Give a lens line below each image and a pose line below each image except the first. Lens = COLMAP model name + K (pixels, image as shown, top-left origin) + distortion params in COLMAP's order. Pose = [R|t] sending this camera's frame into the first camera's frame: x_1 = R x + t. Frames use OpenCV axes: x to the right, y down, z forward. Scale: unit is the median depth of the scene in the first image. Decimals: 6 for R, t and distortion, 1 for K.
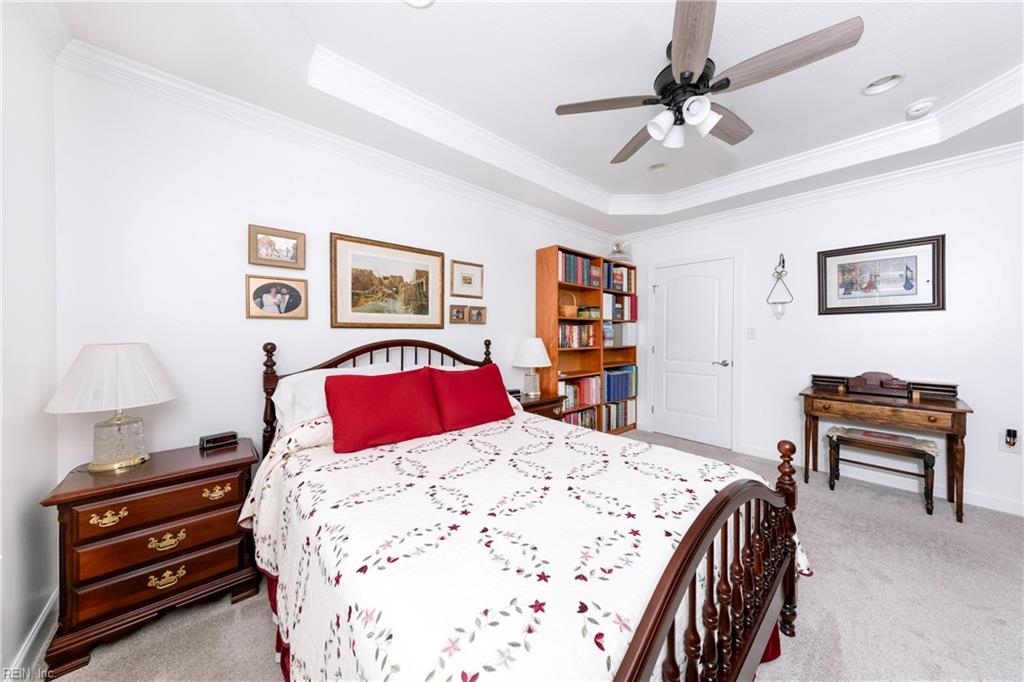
lens RADIAL K [[342.5, 0, 515.0], [0, 342.5, 332.8], [0, 0, 1]] dist [0.007303, -0.000011]
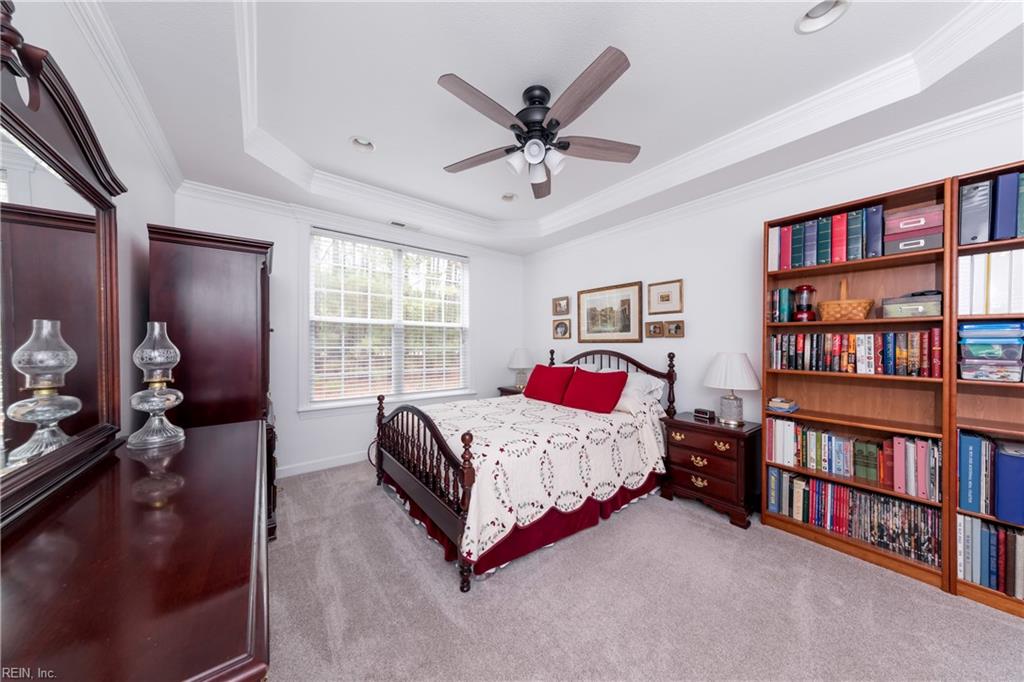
lens RADIAL K [[322.6, 0, 505.6], [0, 322.6, 339.4], [0, 0, 1]] dist [0.009843, -0.000009]
pose [[-0.097496, -0.016581, -0.995098, 0.992988], [-0.004429, 0.999859, -0.016227, -0.001872], [0.995226, 0.002825, -0.097556, 0.627589]]
